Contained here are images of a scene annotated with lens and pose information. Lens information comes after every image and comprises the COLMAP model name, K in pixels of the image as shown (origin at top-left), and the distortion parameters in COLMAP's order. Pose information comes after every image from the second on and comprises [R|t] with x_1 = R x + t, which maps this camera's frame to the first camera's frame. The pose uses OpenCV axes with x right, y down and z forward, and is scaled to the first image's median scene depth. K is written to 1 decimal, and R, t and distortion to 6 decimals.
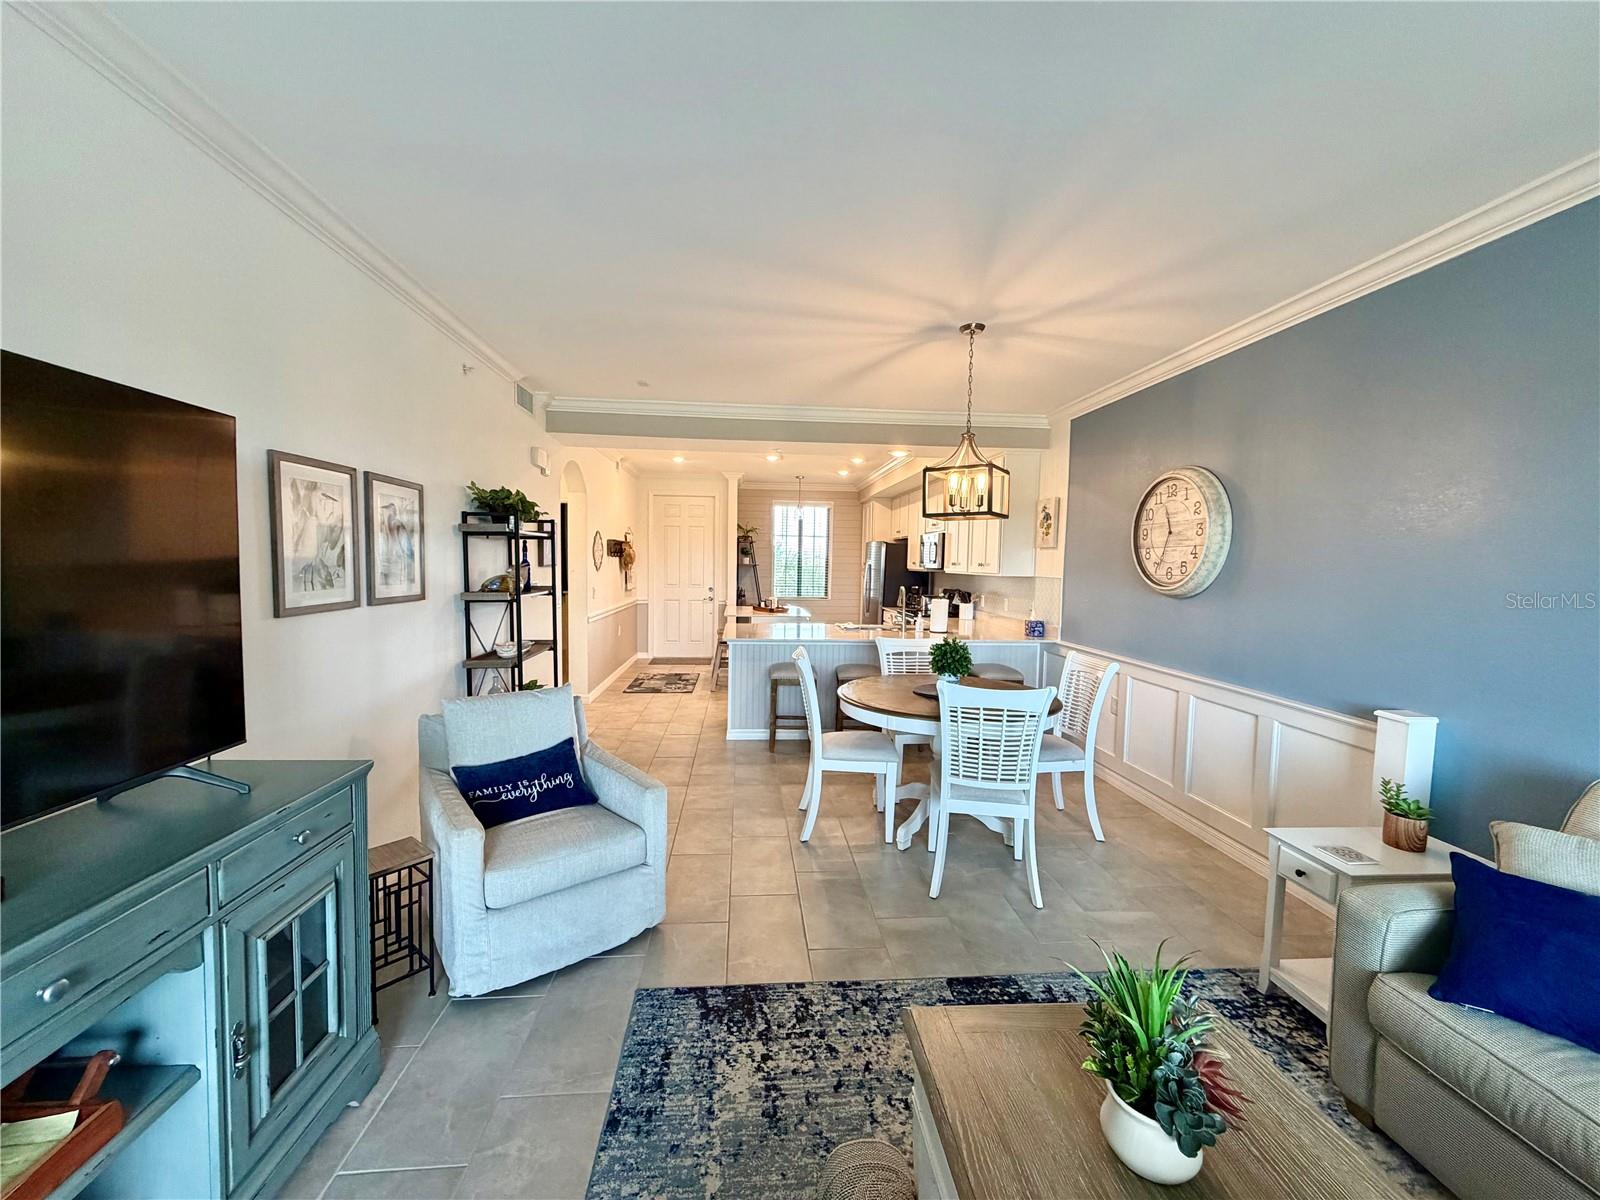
lens RADIAL K [[640.0, 0, 800.7], [0, 640.0, 599.9], [0, 0, 1]] dist [-0.003937, 0.000629]
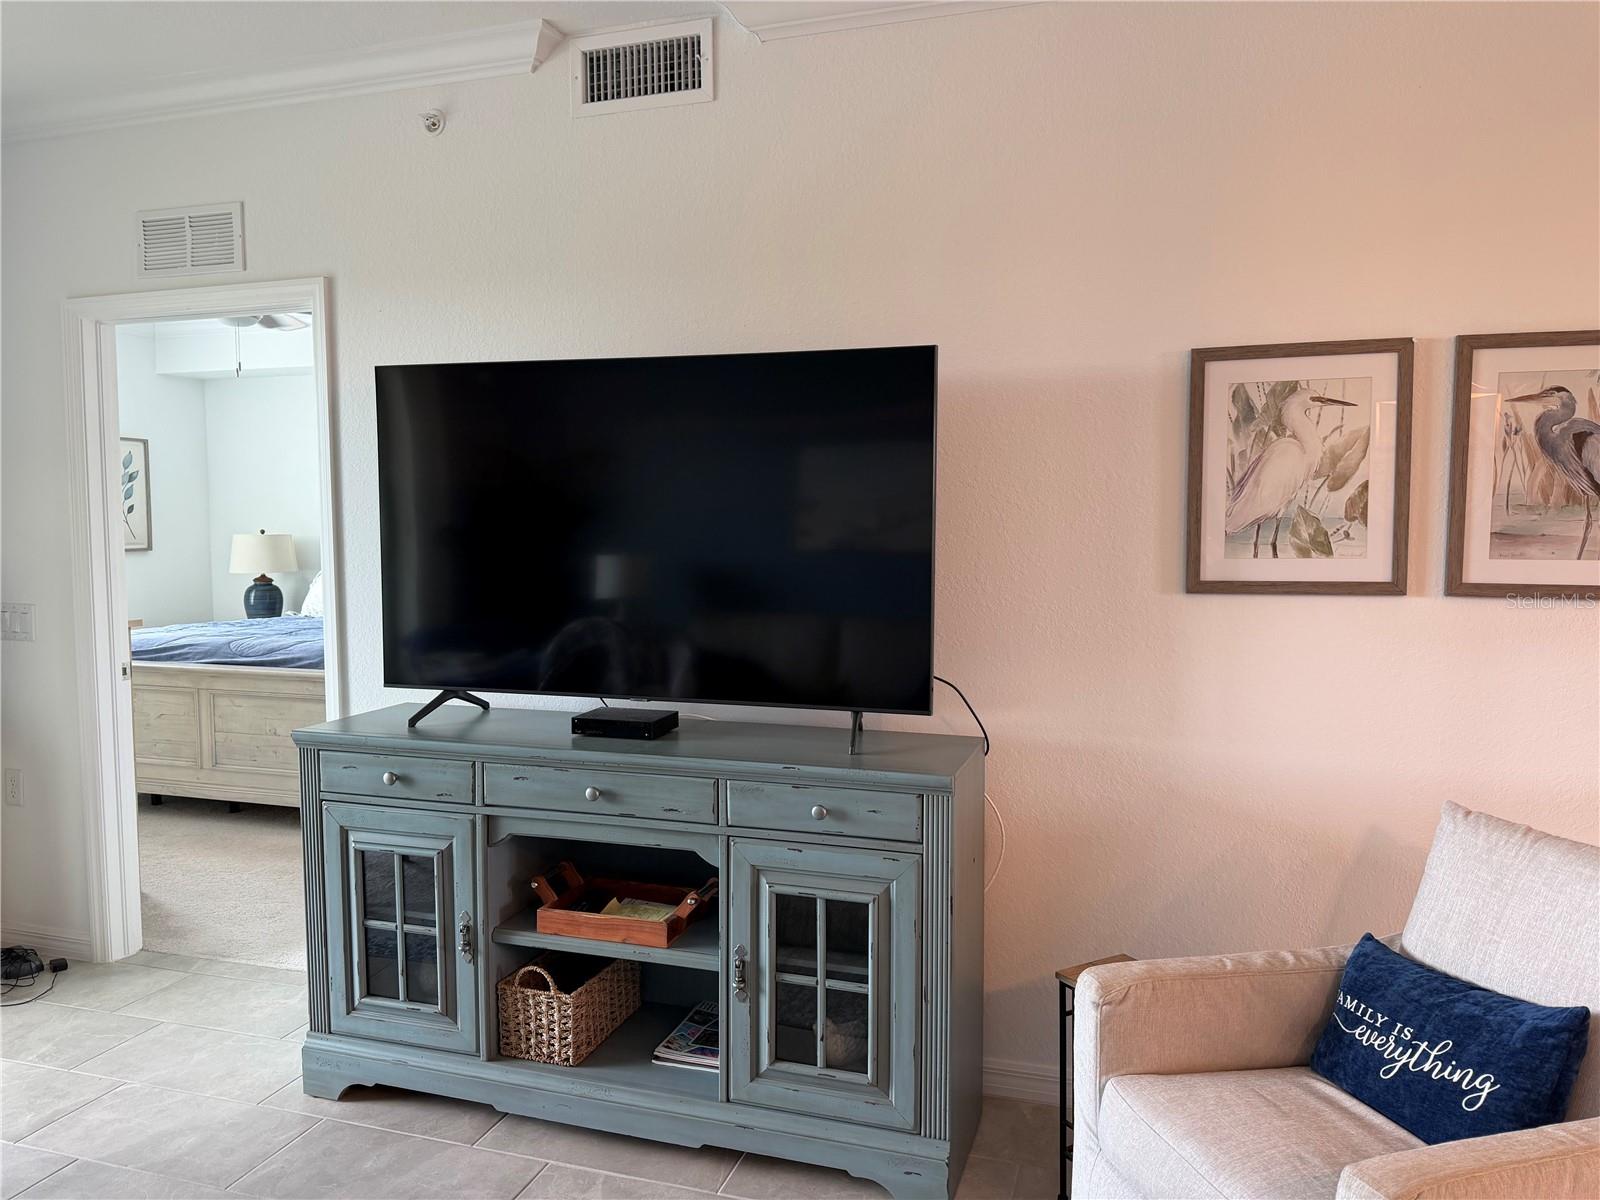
lens RADIAL K [[1132.2, 0, 796.9], [0, 1132.2, 601.0], [0, 0, 1]] dist [0.050506, -0.061934]
pose [[-0.393894, 0.054063, -0.917564, 0.440355], [-0.058891, 0.994733, 0.083891, -0.038218], [0.917267, 0.087080, -0.388636, 0.996566]]
